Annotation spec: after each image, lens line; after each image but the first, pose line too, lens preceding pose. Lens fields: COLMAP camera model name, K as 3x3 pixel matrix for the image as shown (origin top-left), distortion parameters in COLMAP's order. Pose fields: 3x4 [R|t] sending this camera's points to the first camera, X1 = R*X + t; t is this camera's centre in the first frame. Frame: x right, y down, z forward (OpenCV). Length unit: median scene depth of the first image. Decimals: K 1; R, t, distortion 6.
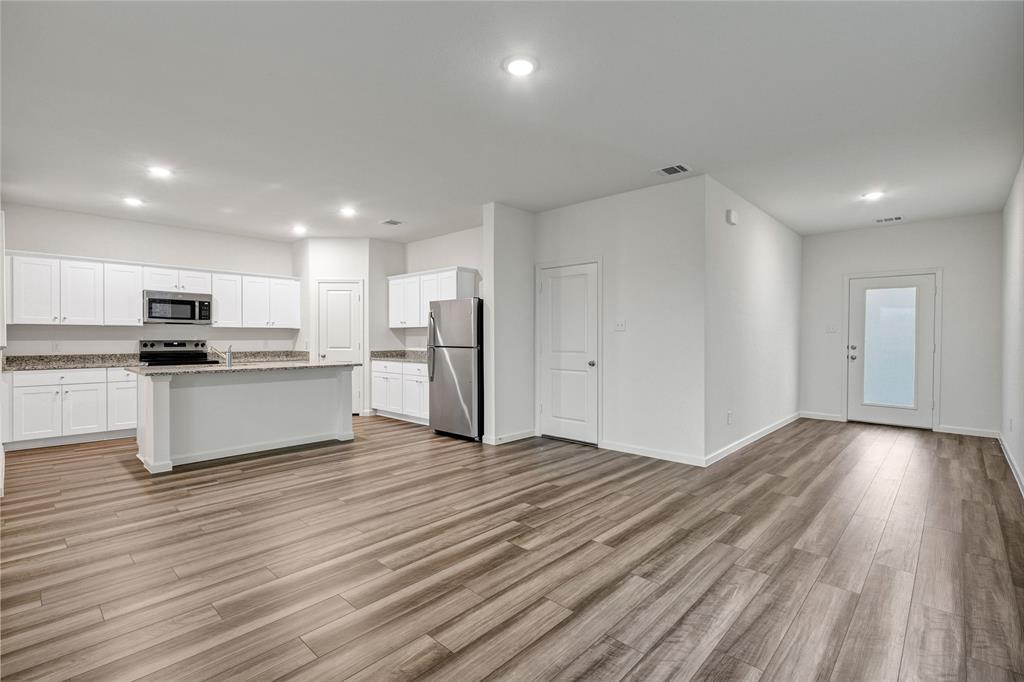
lens RADIAL K [[480.2, 0, 501.0], [0, 480.2, 342.4], [0, 0, 1]] dist [0.004175, 0.000691]
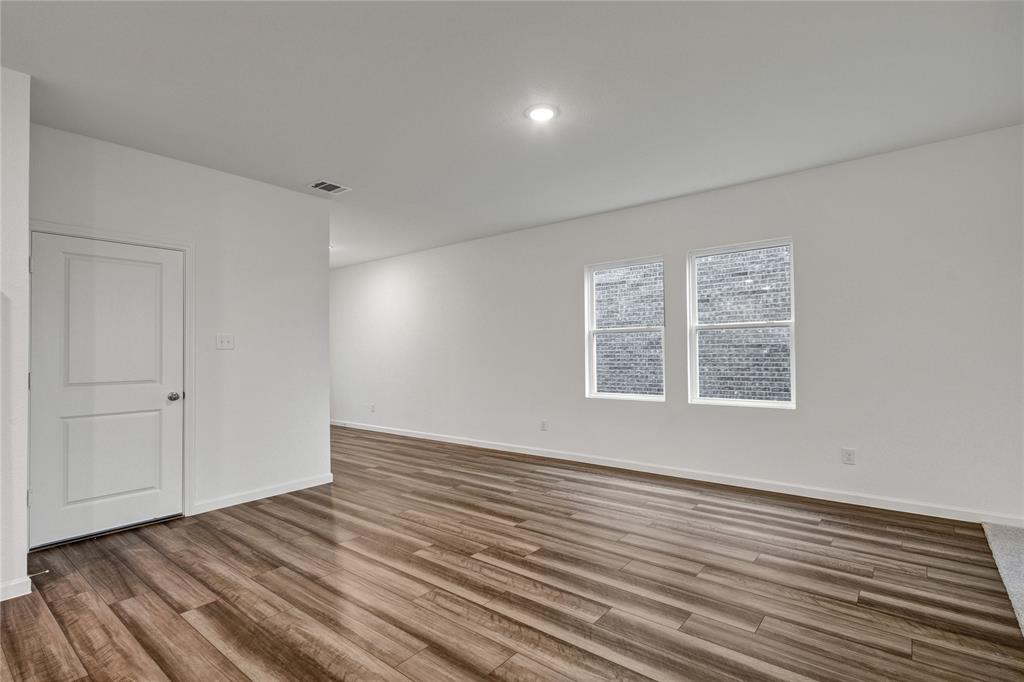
lens RADIAL K [[480.2, 0, 502.9], [0, 480.2, 342.1], [0, 0, 1]] dist [0.004175, 0.000691]
pose [[-0.073084, 0.021083, 0.997103, -0.842733], [0.026094, 0.999475, -0.019220, -0.012936], [-0.996984, 0.024614, -0.073596, 0.940691]]
